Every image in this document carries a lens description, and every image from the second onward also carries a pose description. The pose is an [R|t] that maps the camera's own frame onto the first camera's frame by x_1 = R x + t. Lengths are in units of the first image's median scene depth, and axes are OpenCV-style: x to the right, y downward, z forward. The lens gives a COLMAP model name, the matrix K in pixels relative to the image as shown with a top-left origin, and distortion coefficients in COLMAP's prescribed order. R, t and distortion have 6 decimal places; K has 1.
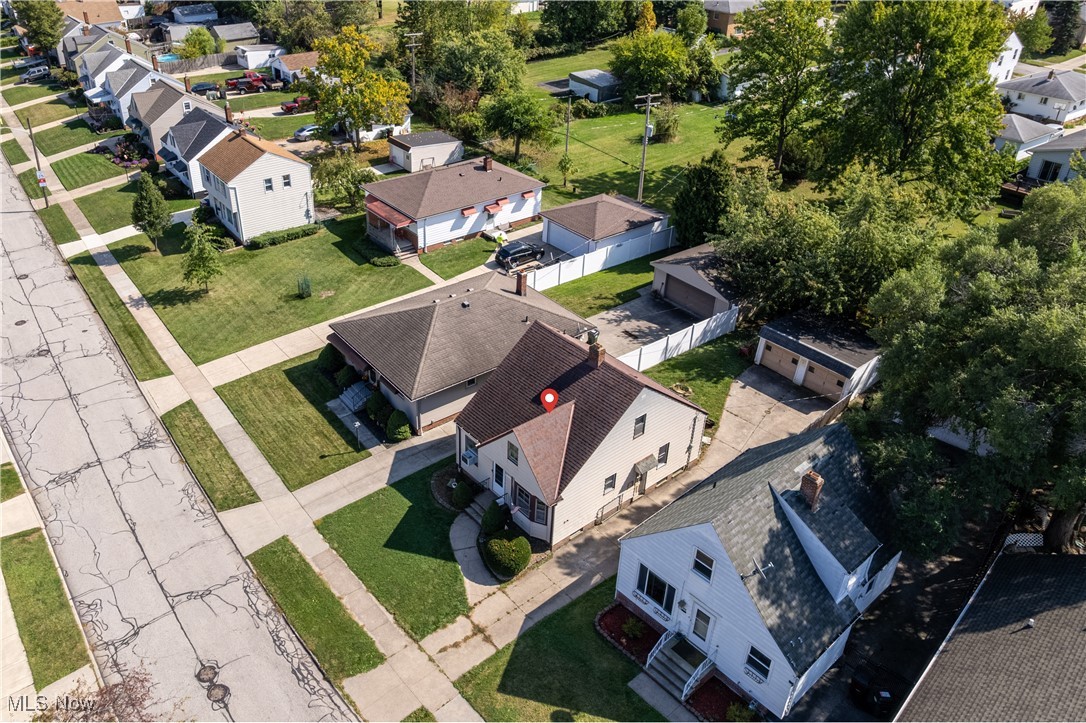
lens RADIAL K [[699.8, 0, 544.0], [0, 699.8, 361.2], [0, 0, 1]] dist [-0.008529, 0.002563]
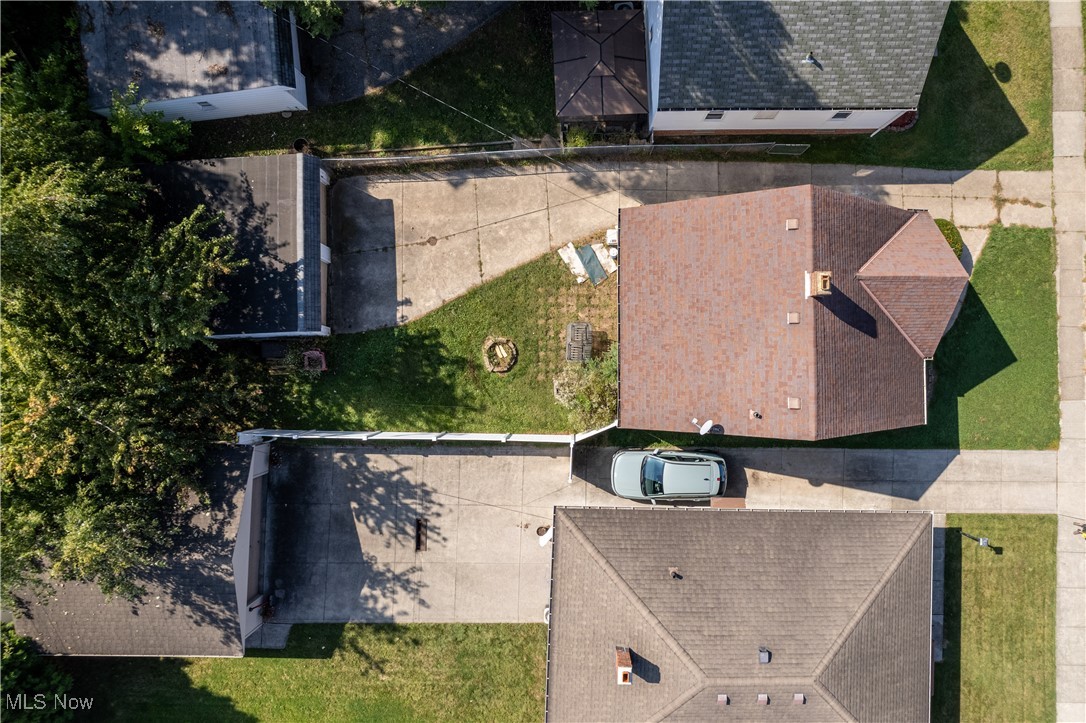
lens RADIAL K [[699.8, 0, 545.8], [0, 699.8, 360.5], [0, 0, 1]] dist [-0.008529, 0.002563]
pose [[-0.756583, -0.652952, -0.035160, 0.238992], [0.319074, -0.415579, 0.851755, -0.644552], [-0.570767, 0.633204, 0.522760, 0.853686]]
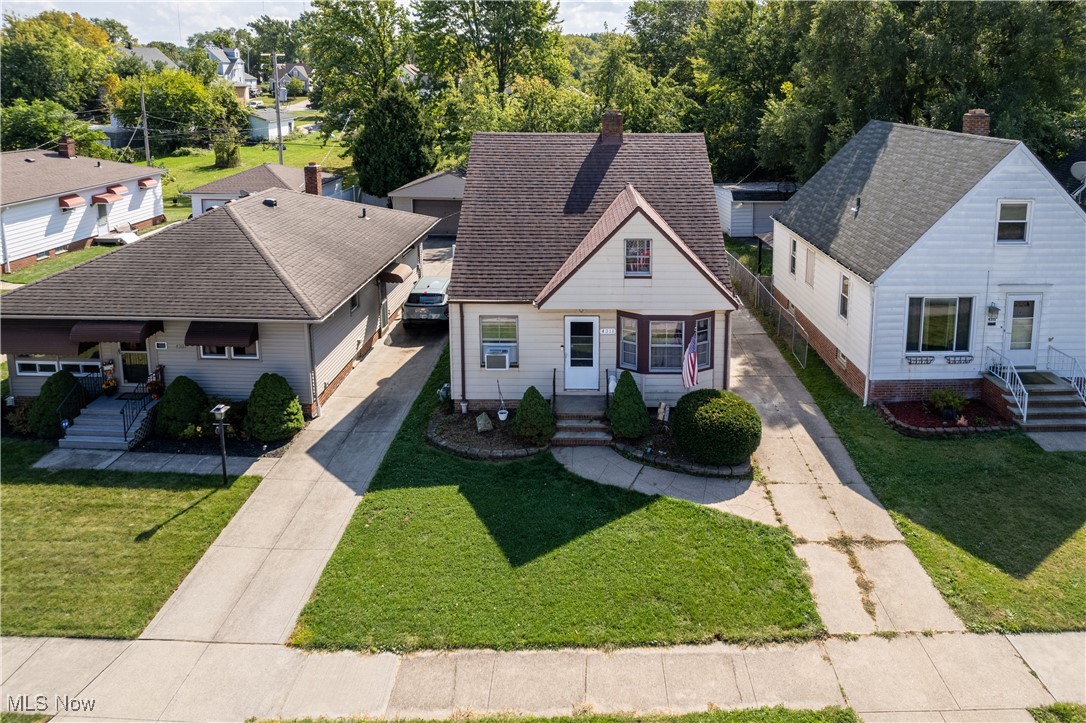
lens RADIAL K [[655.5, 0, 568.9], [0, 655.5, 247.3], [0, 0, 1]] dist [-0.019055, 0.002349]
pose [[0.673004, -0.215045, 0.707687, -0.424596], [0.417439, 0.900286, -0.123410, 0.152840], [-0.610582, 0.378472, 0.695664, 0.624420]]
